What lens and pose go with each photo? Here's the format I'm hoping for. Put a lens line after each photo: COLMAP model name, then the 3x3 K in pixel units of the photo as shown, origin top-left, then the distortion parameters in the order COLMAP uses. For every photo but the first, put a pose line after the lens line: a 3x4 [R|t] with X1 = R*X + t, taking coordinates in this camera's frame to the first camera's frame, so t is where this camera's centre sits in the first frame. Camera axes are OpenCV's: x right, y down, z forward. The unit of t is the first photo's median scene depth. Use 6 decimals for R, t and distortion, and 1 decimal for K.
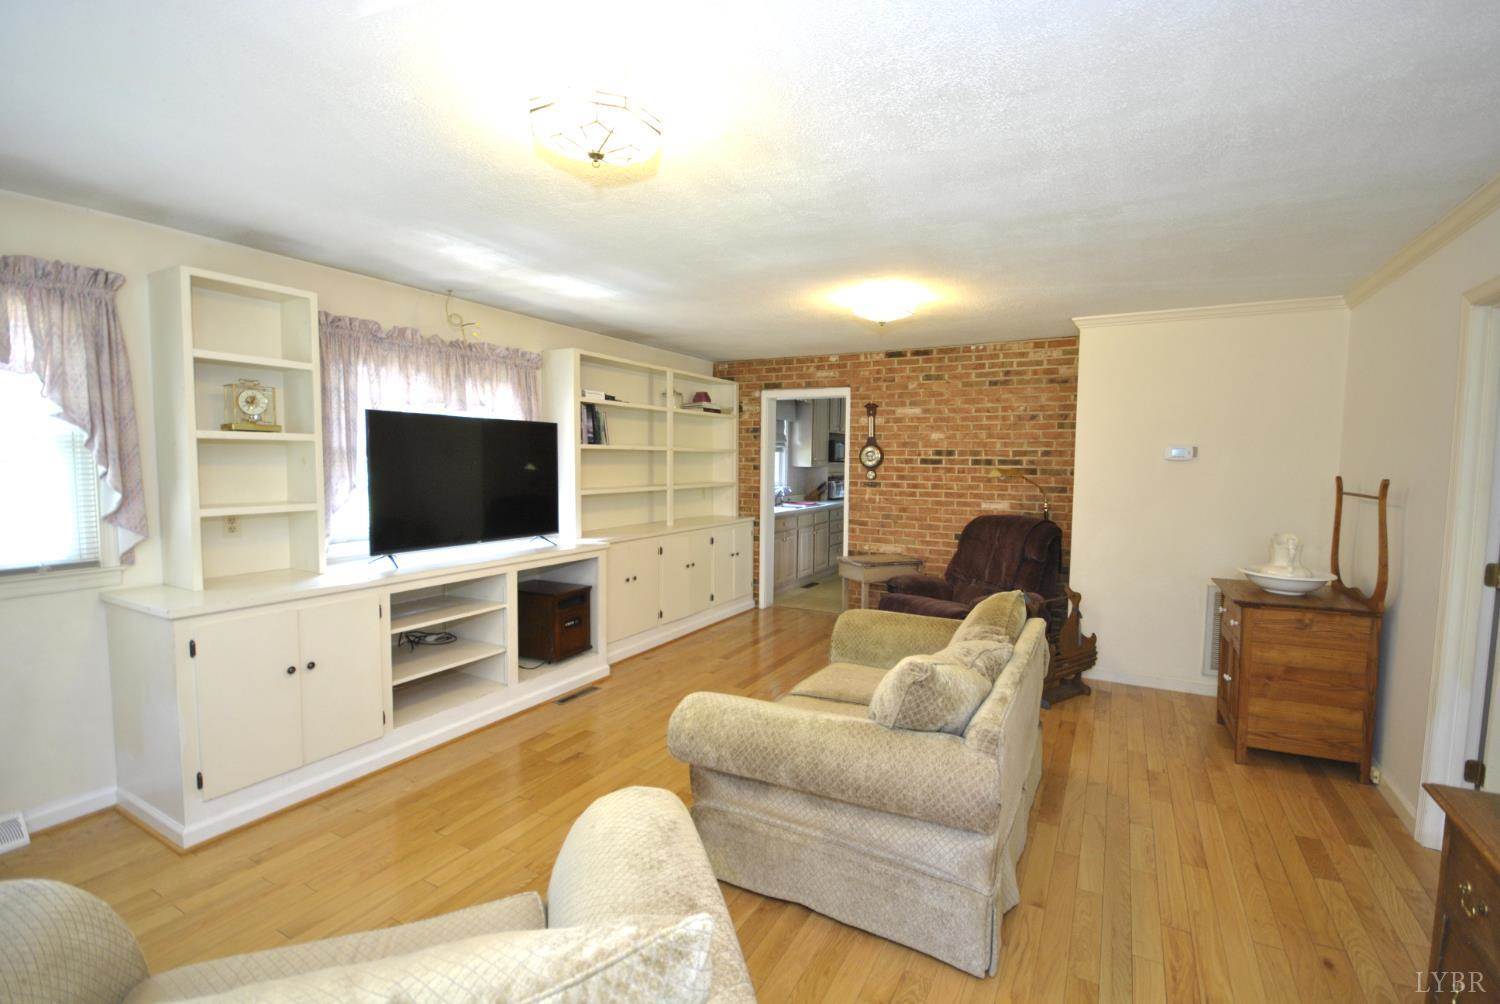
lens RADIAL K [[659.5, 0, 757.1], [0, 659.5, 507.7], [0, 0, 1]] dist [0.000651, -0.006125]
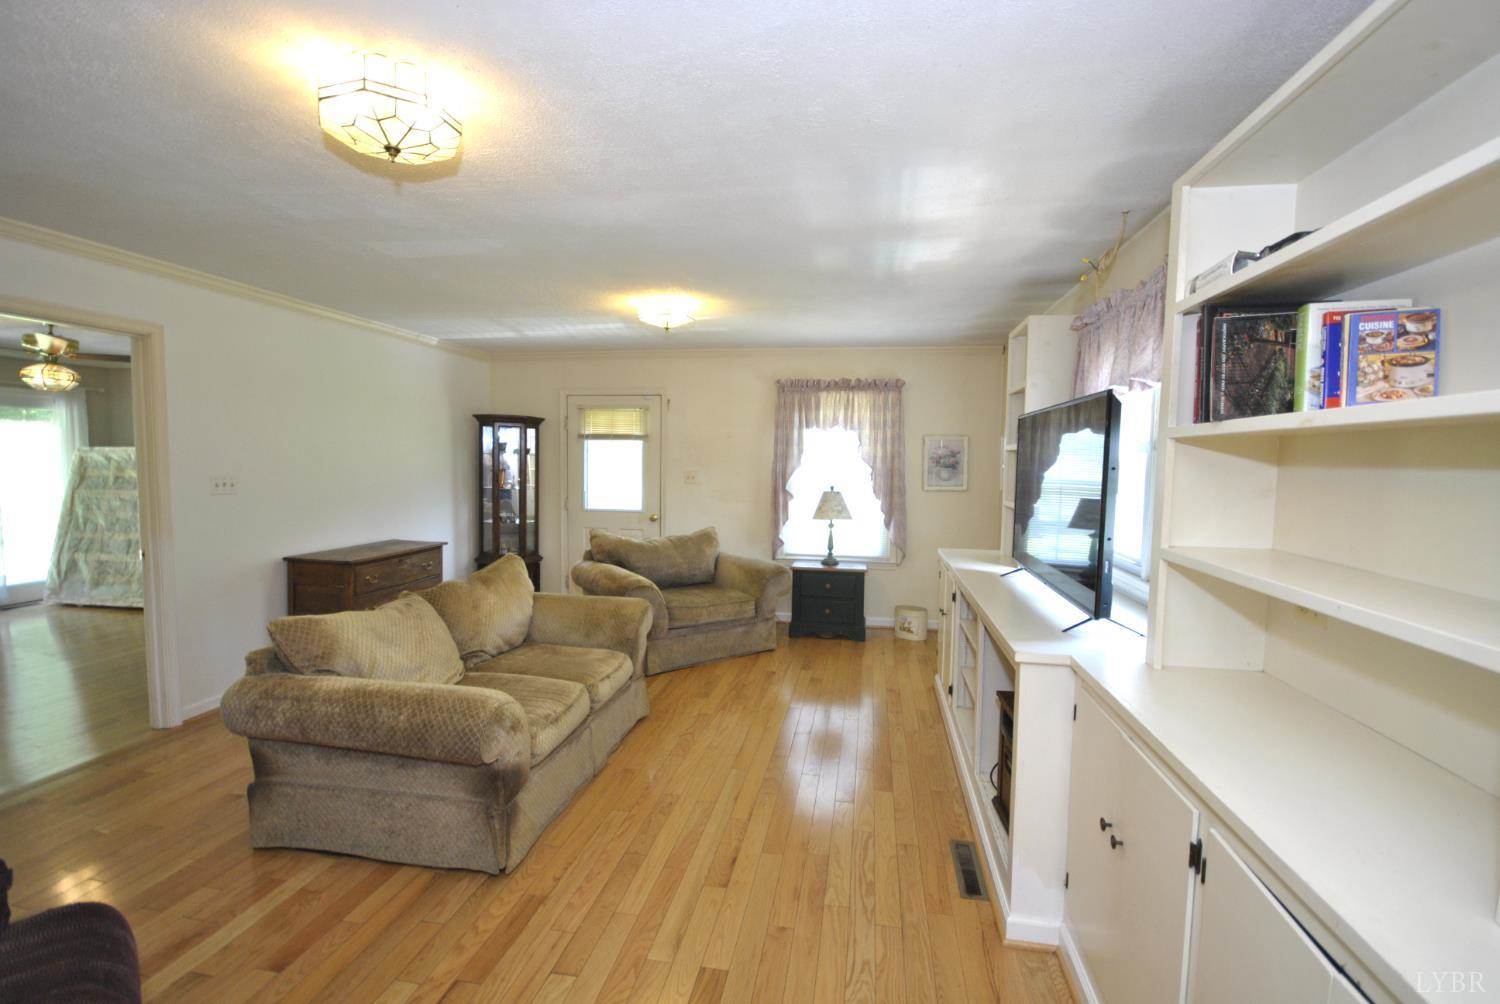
lens RADIAL K [[659.5, 0, 758.8], [0, 659.5, 507.3], [0, 0, 1]] dist [0.000651, -0.006125]
pose [[-0.945250, -0.000656, -0.326346, 0.065481], [-0.047812, 0.989486, 0.136498, -0.071184], [0.322825, 0.144628, -0.935343, 1.021086]]
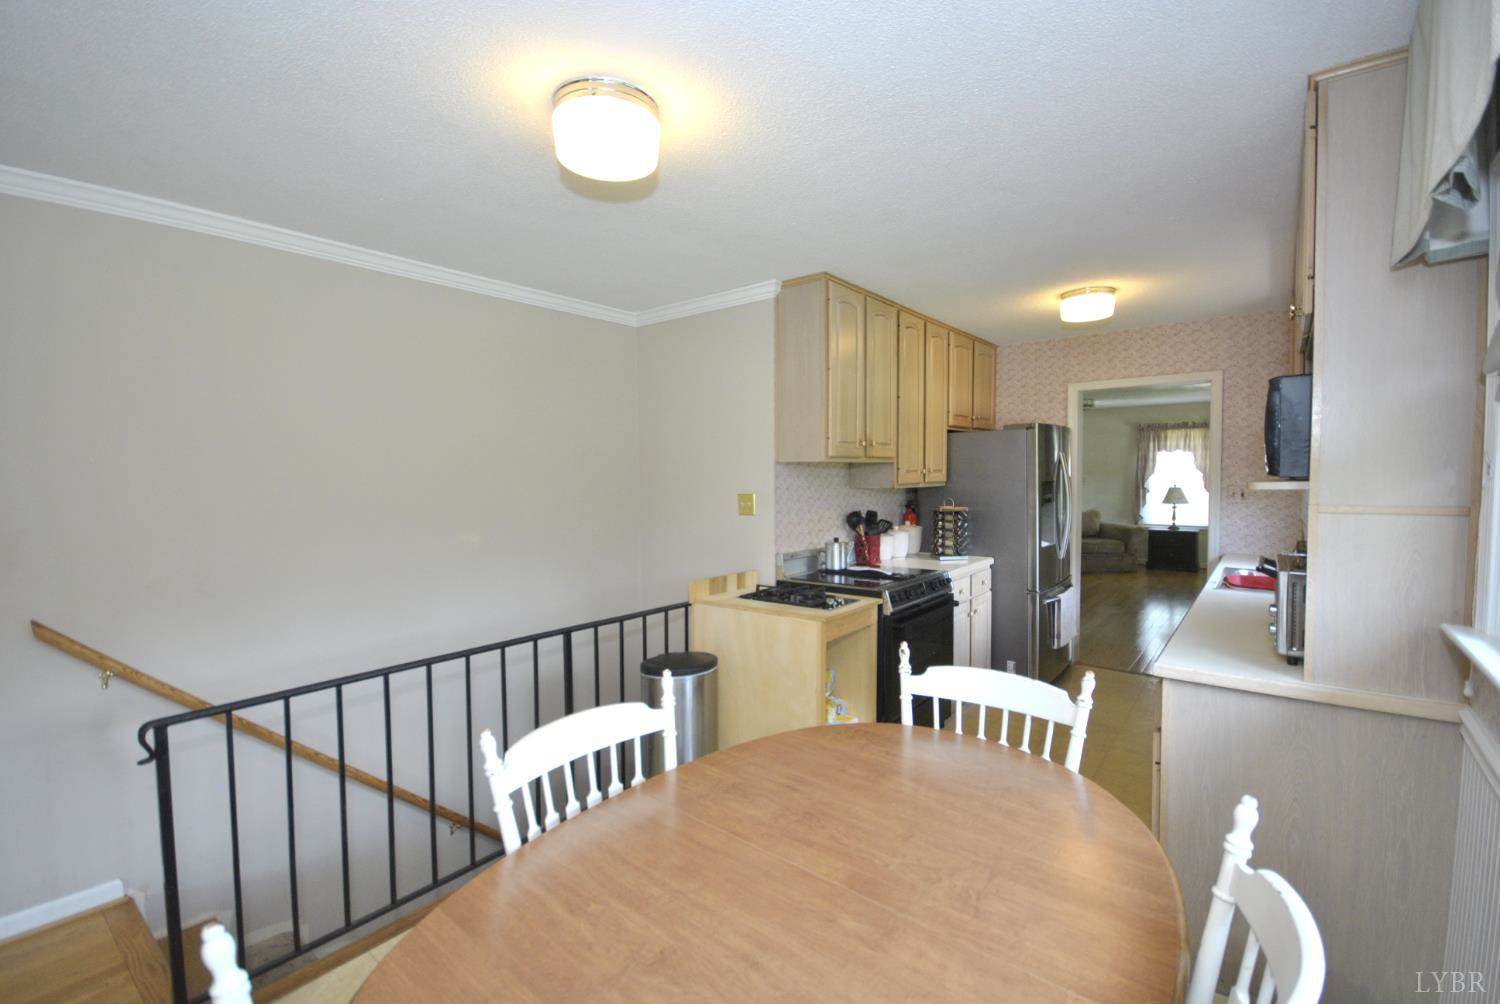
lens RADIAL K [[659.5, 0, 754.3], [0, 659.5, 506.5], [0, 0, 1]] dist [0.000651, -0.006125]
pose [[-0.985843, -0.011493, 0.167275, 0.420806], [0.009748, 0.992031, 0.125613, -0.139582], [-0.167386, 0.125465, -0.977876, 1.967939]]
